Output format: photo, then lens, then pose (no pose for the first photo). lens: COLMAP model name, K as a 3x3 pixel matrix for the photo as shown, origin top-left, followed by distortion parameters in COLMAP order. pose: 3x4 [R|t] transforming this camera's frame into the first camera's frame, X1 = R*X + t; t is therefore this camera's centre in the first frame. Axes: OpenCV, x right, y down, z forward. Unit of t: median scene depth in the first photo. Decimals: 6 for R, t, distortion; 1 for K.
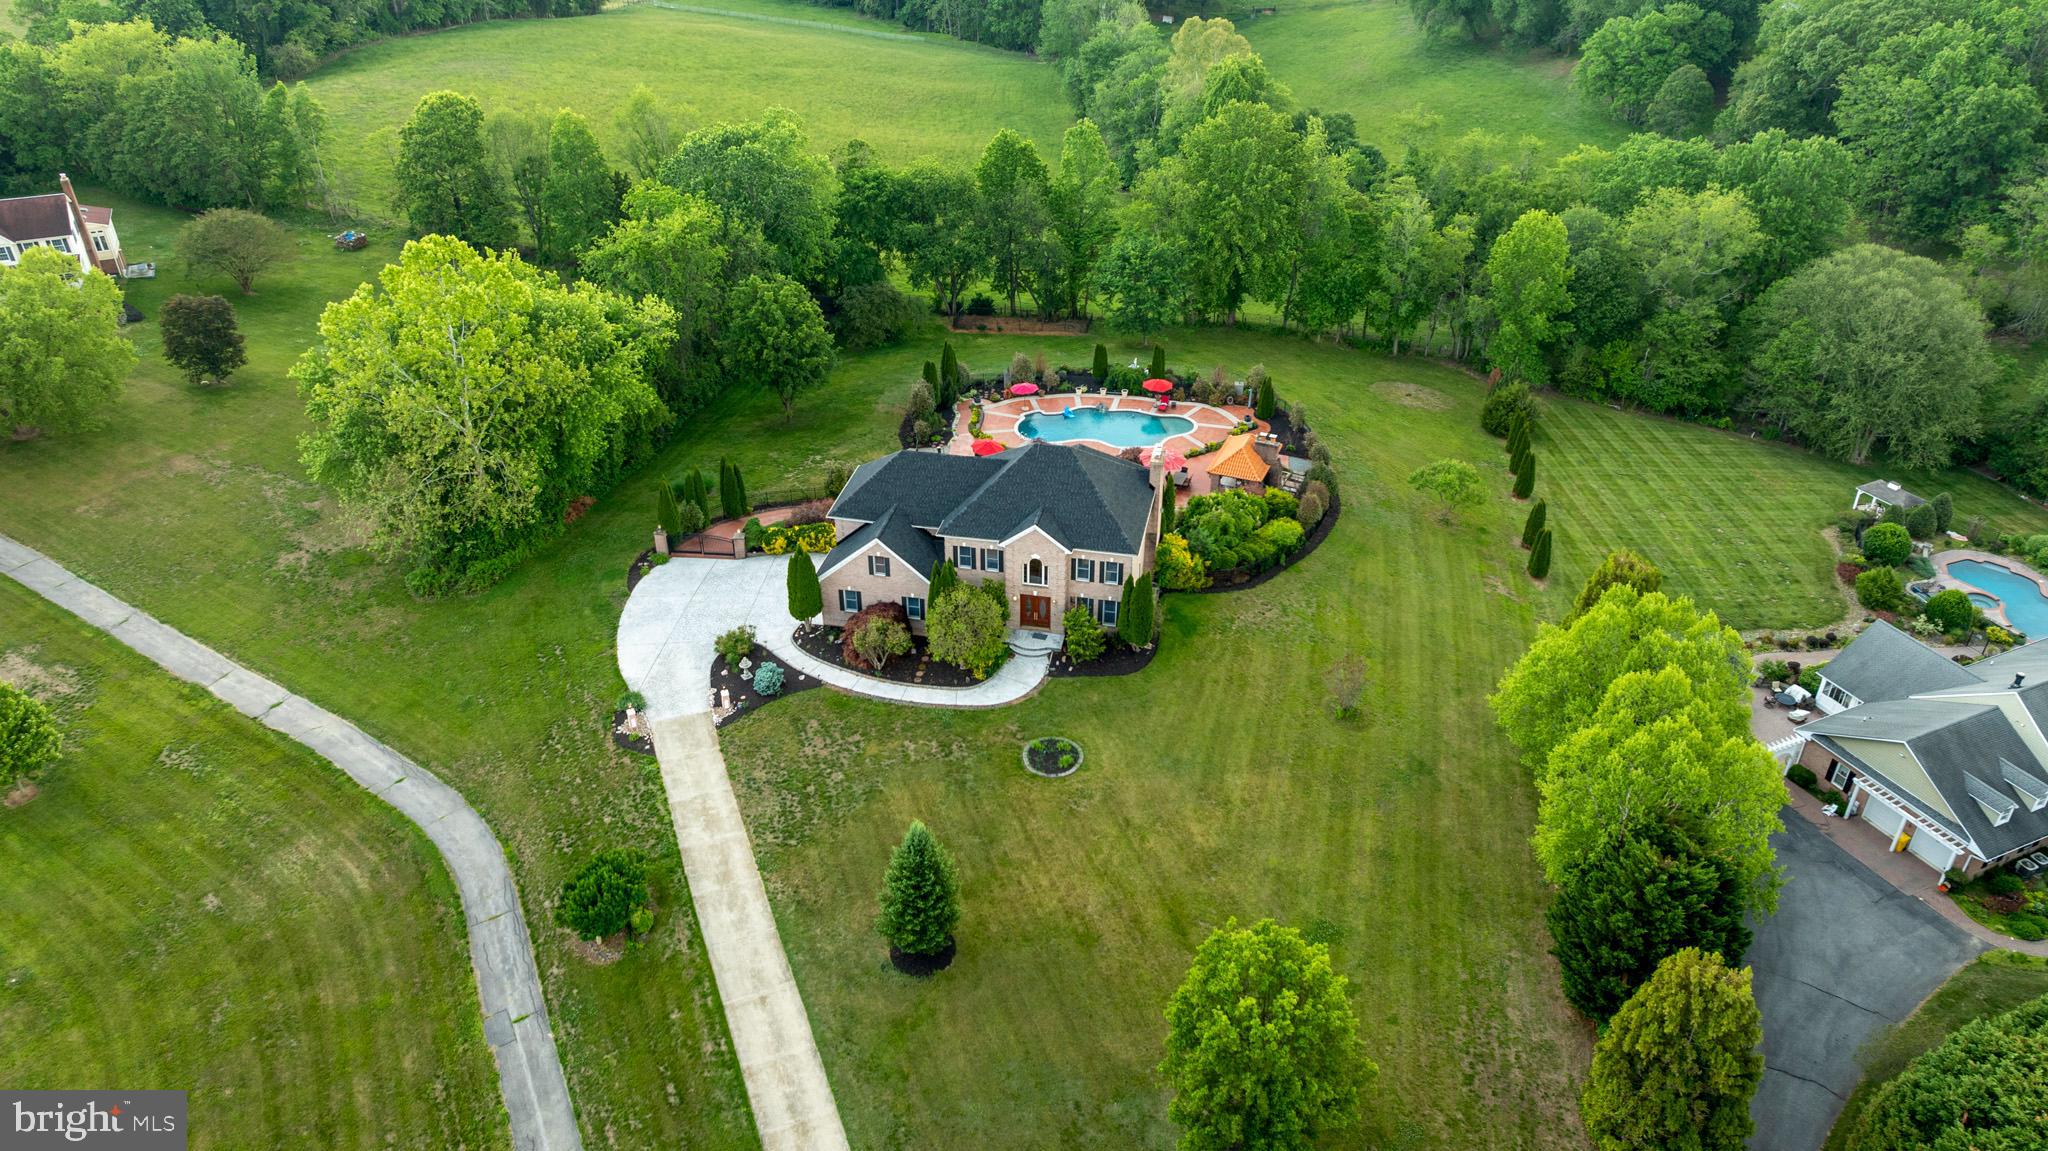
lens RADIAL K [[1446.1, 0, 1025.4], [0, 1446.1, 575.9], [0, 0, 1]] dist [-0.026566, 0.009518]
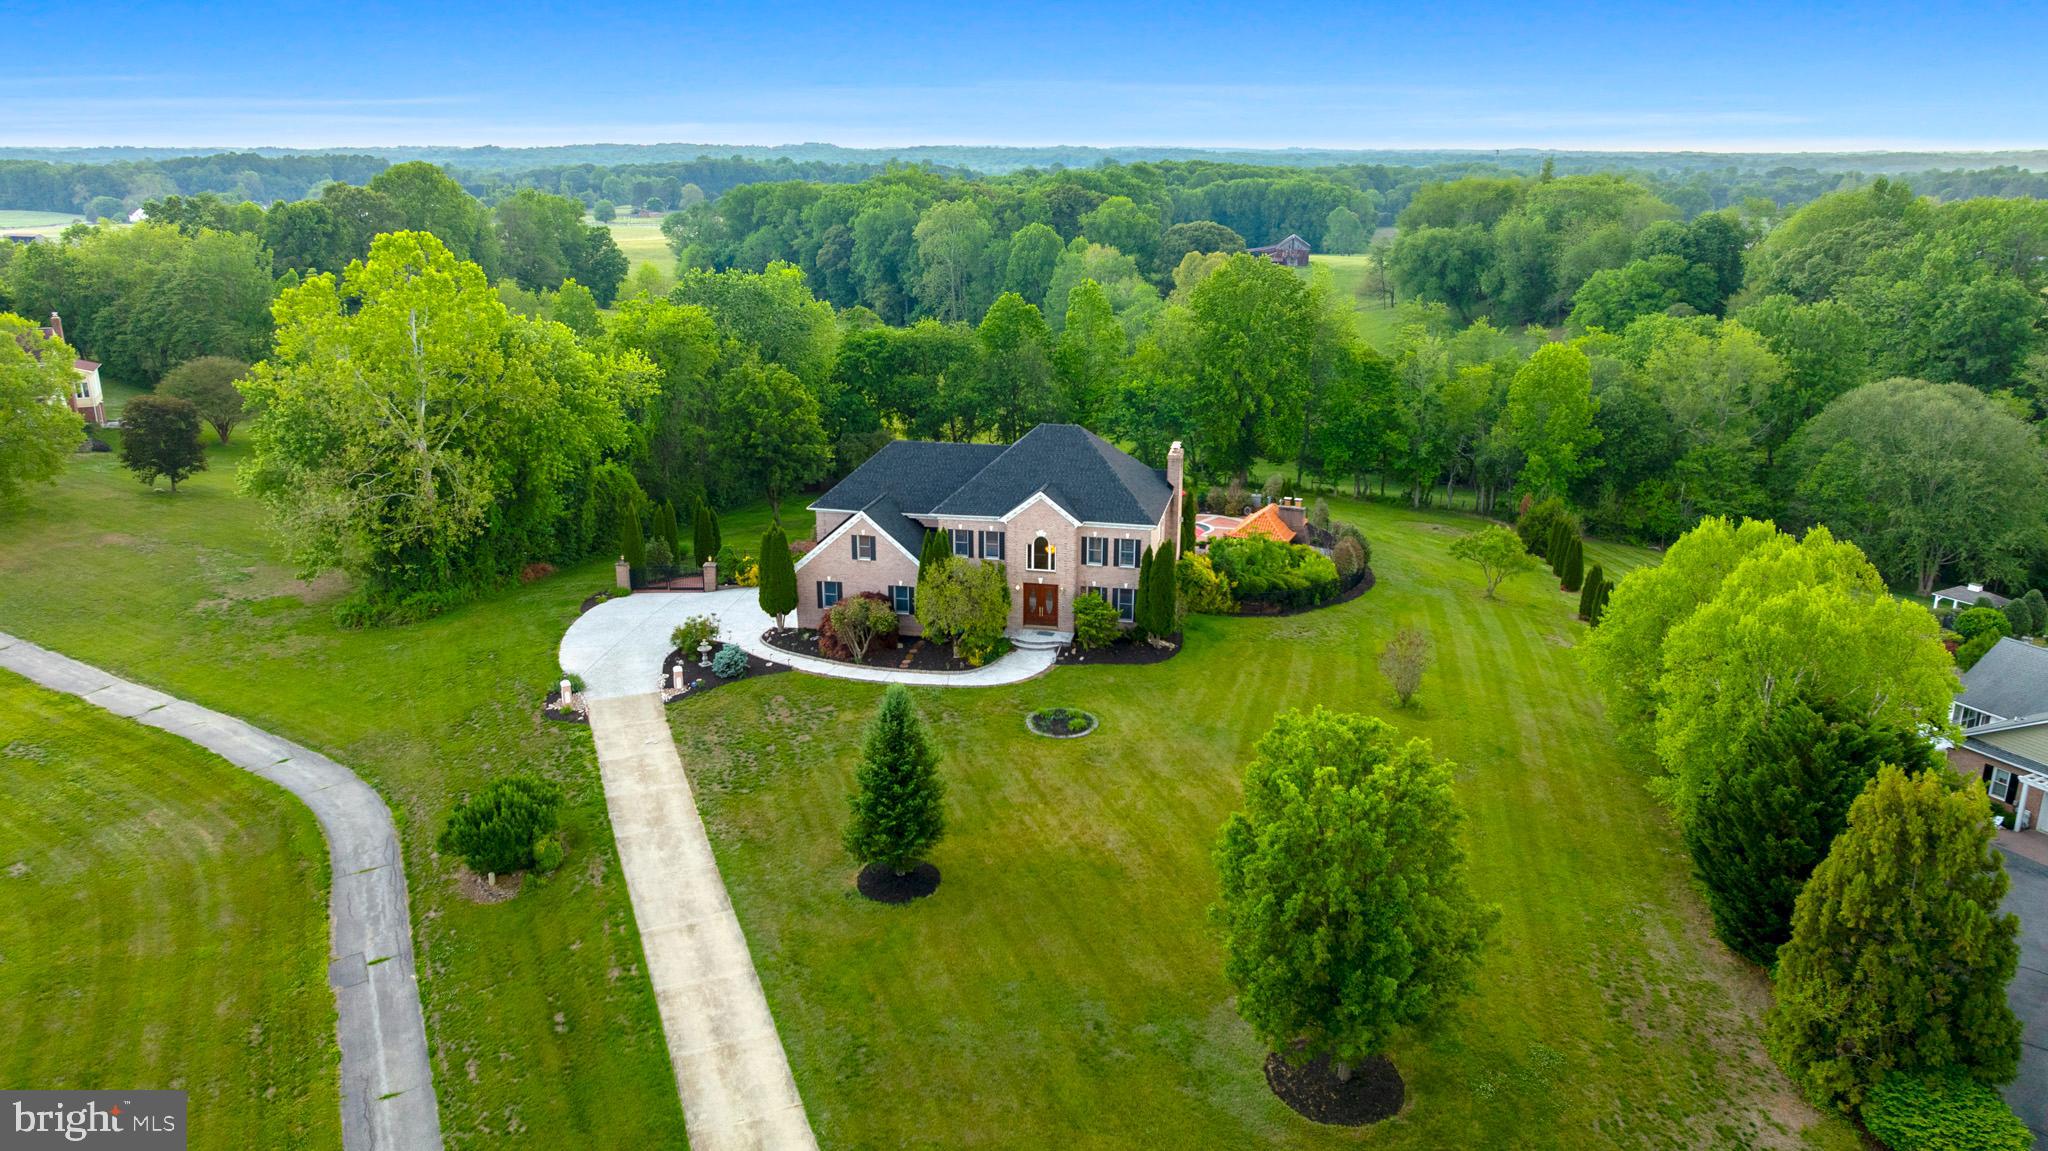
lens RADIAL K [[1446.1, 0, 1025.4], [0, 1446.1, 575.9], [0, 0, 1]] dist [-0.026566, 0.009518]
pose [[0.999994, 0.002896, -0.001985, -0.000673], [-0.003322, 0.963424, -0.267962, 0.246538], [0.001136, 0.267967, 0.963427, 0.155369]]
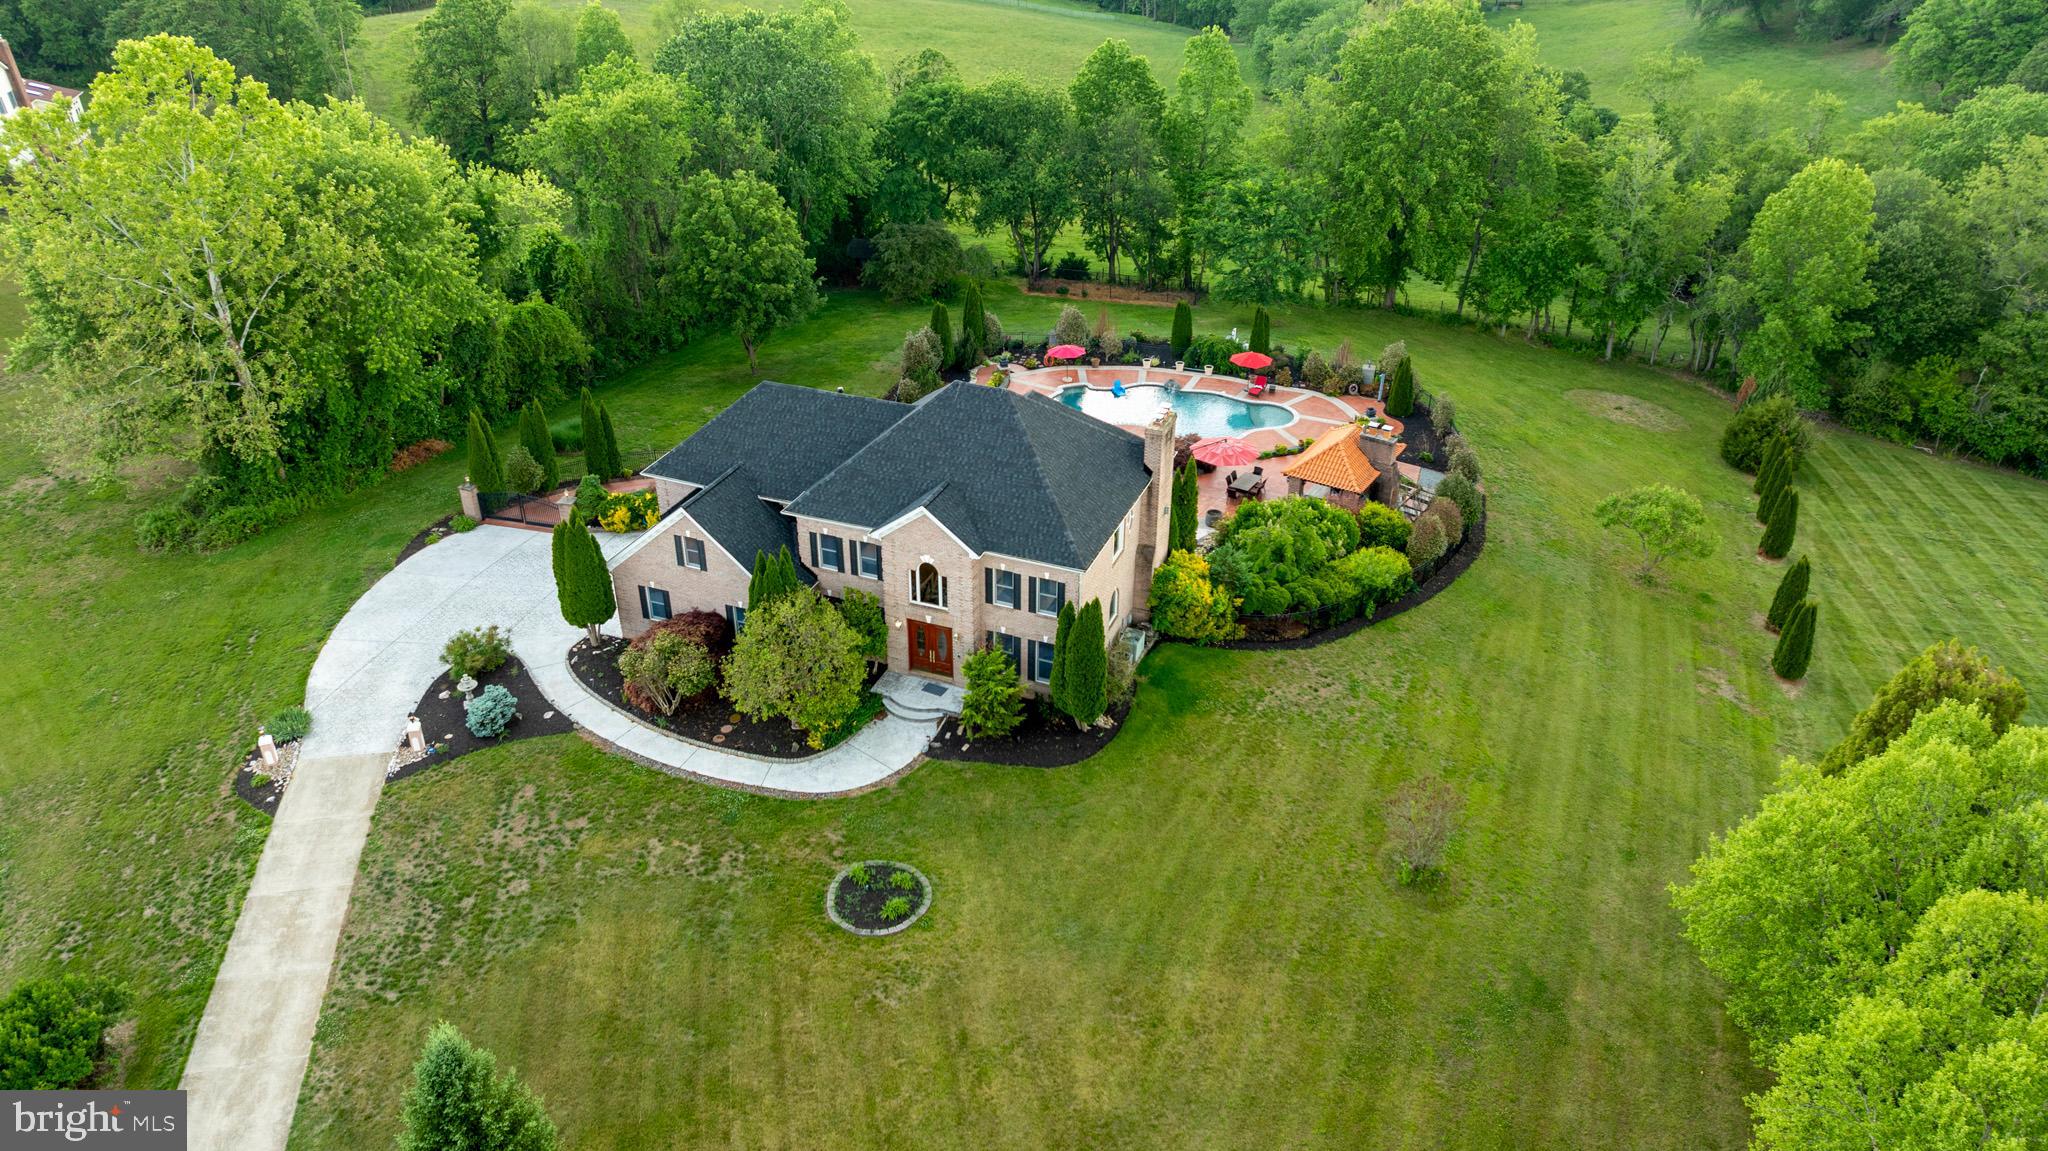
lens RADIAL K [[1446.1, 0, 1025.4], [0, 1446.1, 575.9], [0, 0, 1]] dist [-0.026566, 0.009518]
pose [[0.984574, 0.090844, -0.149536, 0.140329], [-0.095429, 0.995153, -0.023760, 0.004212], [0.146653, 0.037664, 0.988471, 0.394627]]
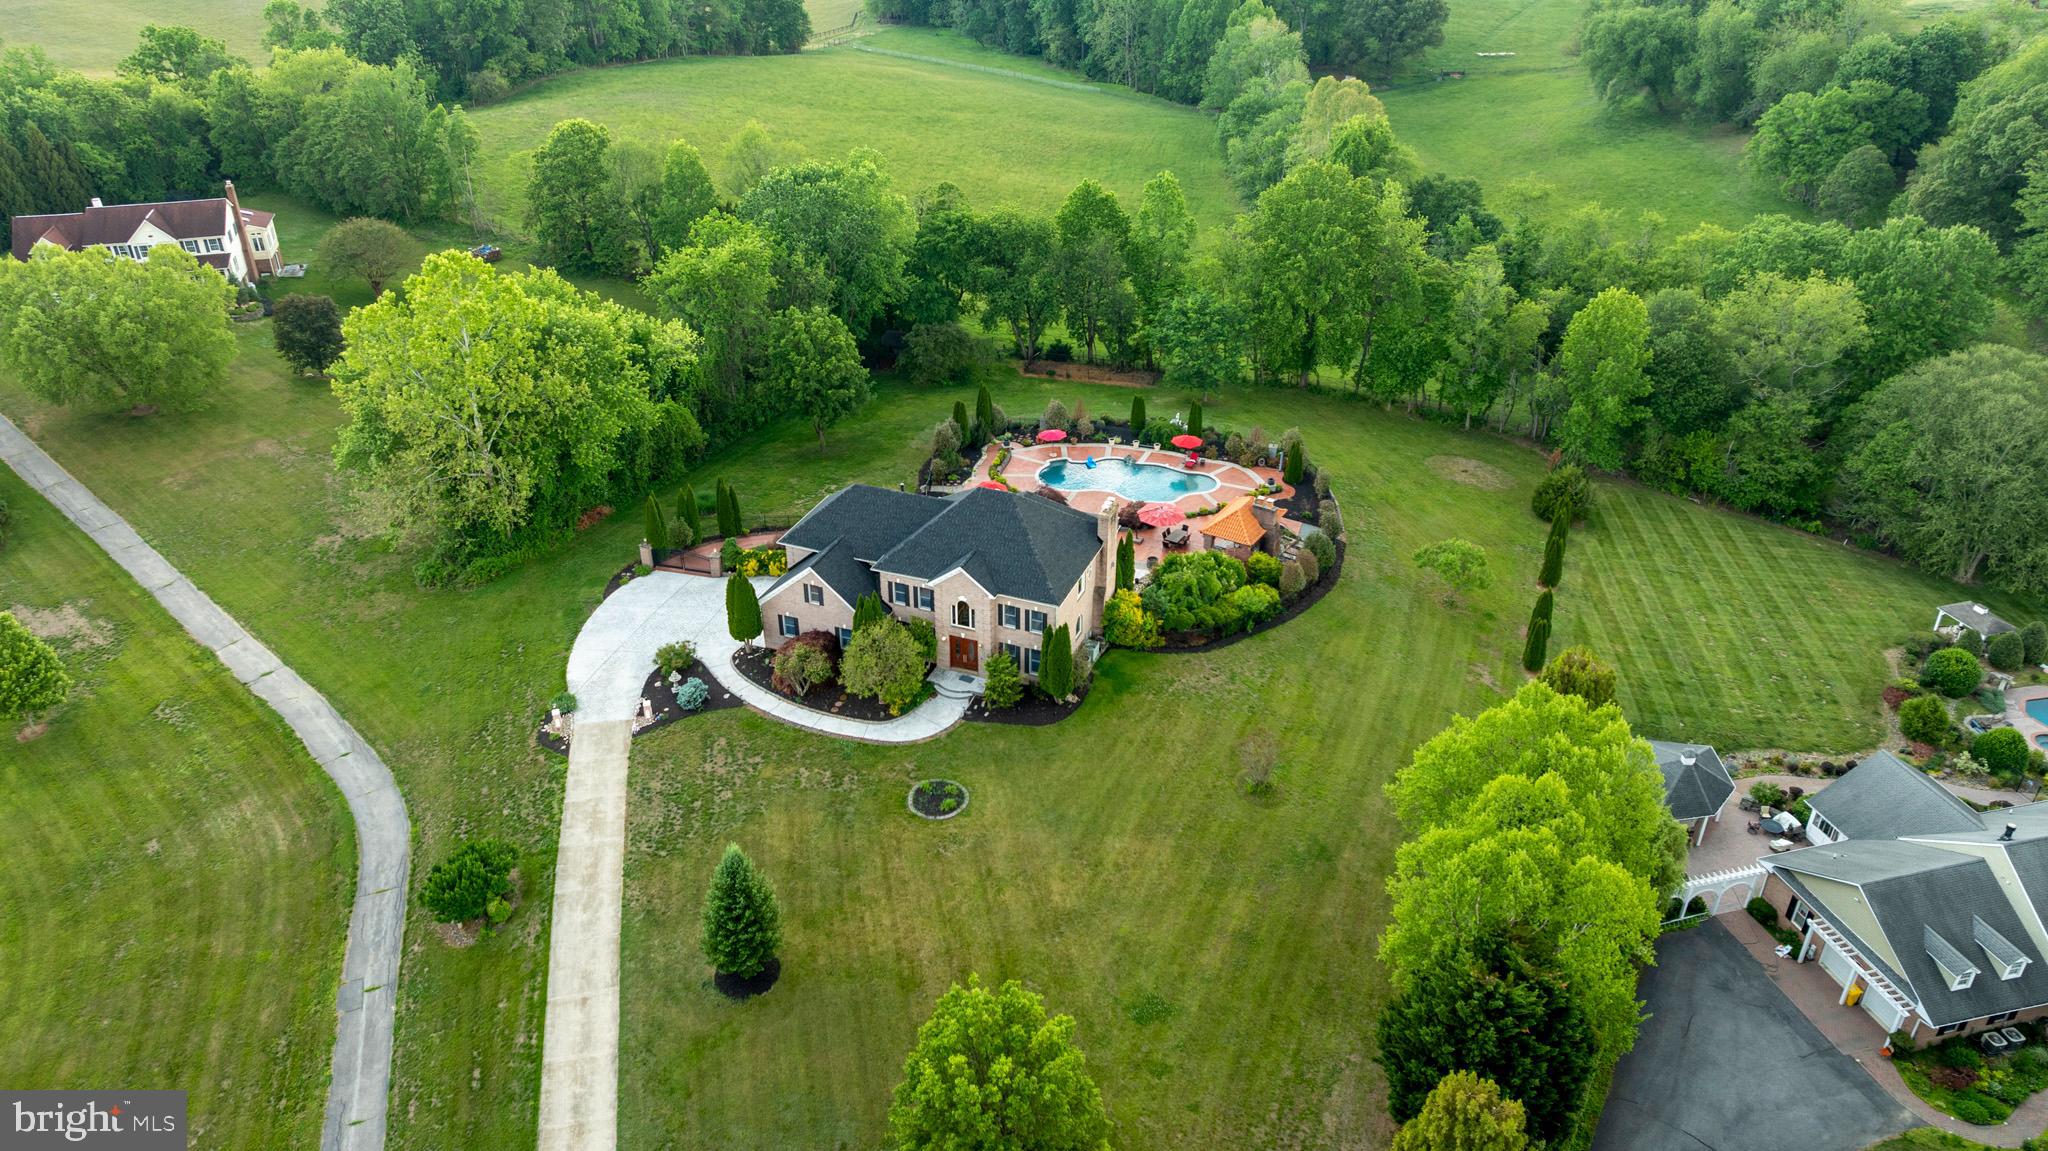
lens RADIAL K [[1446.1, 0, 1025.4], [0, 1446.1, 575.9], [0, 0, 1]] dist [-0.026566, 0.009518]
pose [[0.985169, 0.086200, -0.148362, 0.196227], [-0.090857, 0.995553, -0.024891, -0.008222], [0.145556, 0.038001, 0.988620, 0.014843]]
